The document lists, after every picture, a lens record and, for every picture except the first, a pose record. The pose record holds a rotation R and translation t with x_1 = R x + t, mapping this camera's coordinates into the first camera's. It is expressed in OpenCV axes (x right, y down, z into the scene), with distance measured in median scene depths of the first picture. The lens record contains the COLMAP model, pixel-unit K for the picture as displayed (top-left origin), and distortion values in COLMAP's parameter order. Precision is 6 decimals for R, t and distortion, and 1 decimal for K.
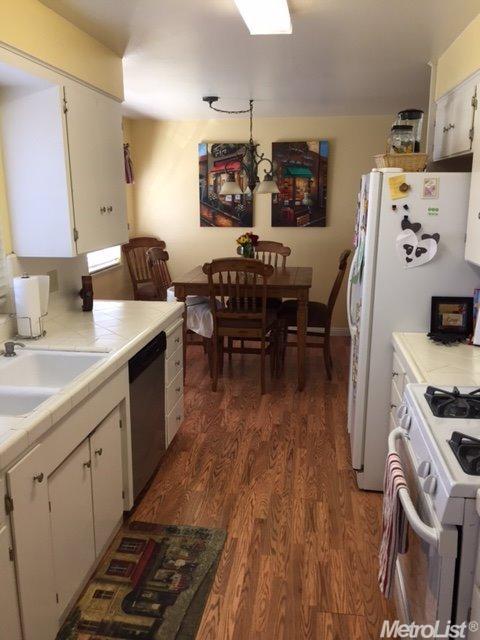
lens RADIAL K [[552.3, 0, 237.8], [0, 552.3, 320.7], [0, 0, 1]] dist [0.078536, -0.116509]
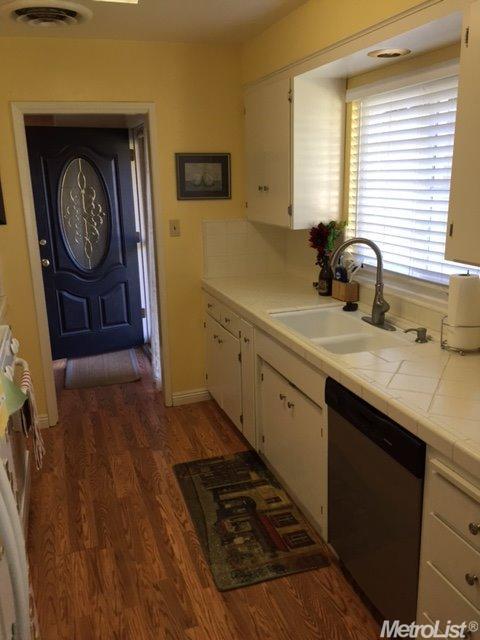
lens RADIAL K [[552.3, 0, 237.7], [0, 552.3, 317.5], [0, 0, 1]] dist [0.078536, -0.116509]
pose [[-0.894398, 0.133946, -0.426744, 0.290223], [-0.076340, 0.894388, 0.440729, -0.394140], [0.440709, 0.426764, -0.789714, 1.701456]]
